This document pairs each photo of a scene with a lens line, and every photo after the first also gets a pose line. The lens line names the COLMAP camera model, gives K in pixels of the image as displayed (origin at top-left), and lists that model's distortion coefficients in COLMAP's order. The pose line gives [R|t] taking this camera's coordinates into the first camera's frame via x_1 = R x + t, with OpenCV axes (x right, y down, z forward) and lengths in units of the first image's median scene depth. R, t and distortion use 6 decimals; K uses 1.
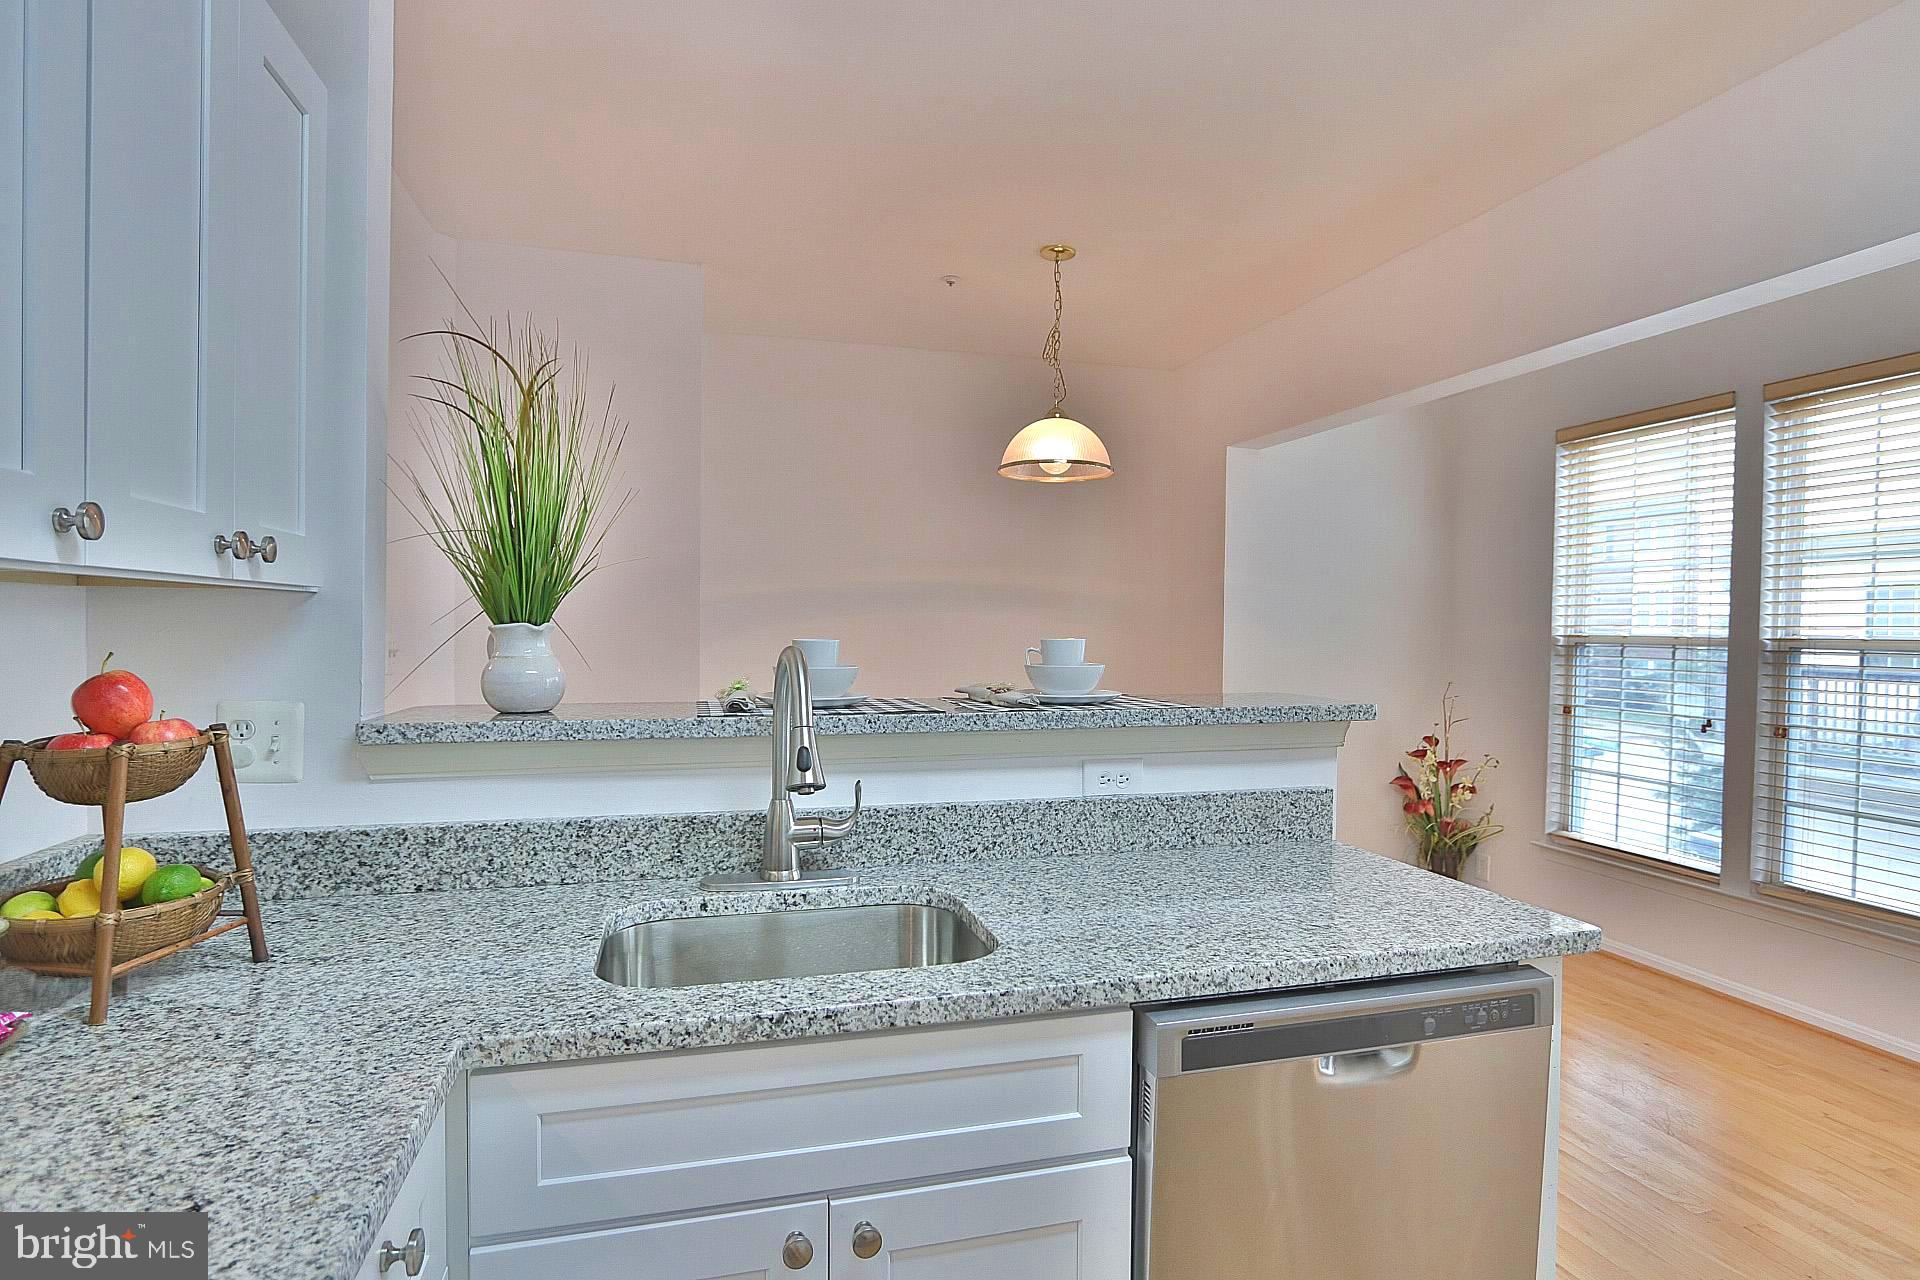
lens RADIAL K [[987.0, 0, 953.8], [0, 987.0, 641.3], [0, 0, 1]] dist [-0.021122, 0.003329]
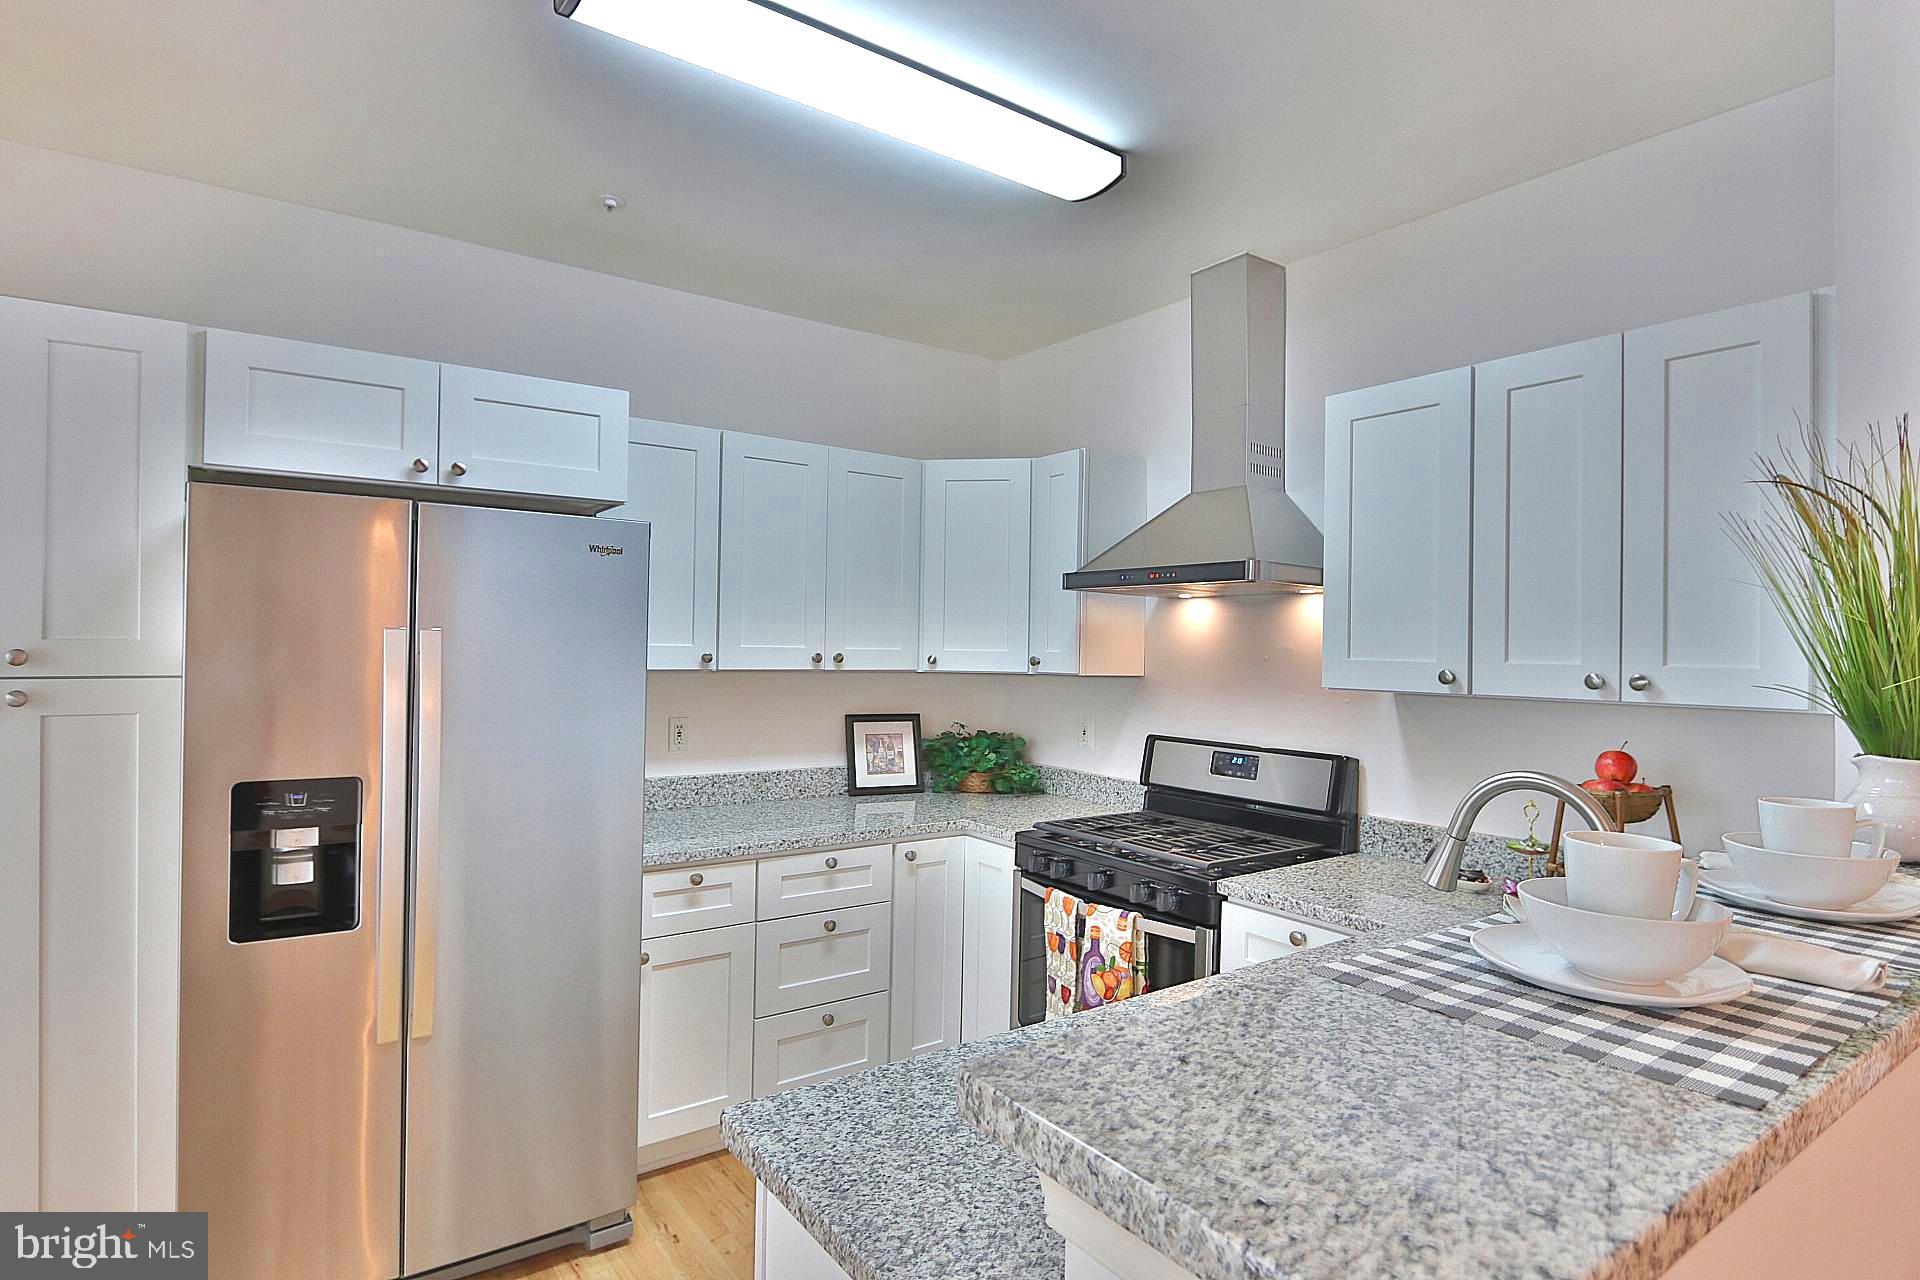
lens RADIAL K [[987.0, 0, 958.2], [0, 987.0, 640.3], [0, 0, 1]] dist [-0.021122, 0.003329]
pose [[-0.934905, -0.026280, -0.353925, 0.554668], [-0.030145, 0.999531, 0.005412, -0.087568], [0.353617, 0.015729, -0.935258, 1.319823]]
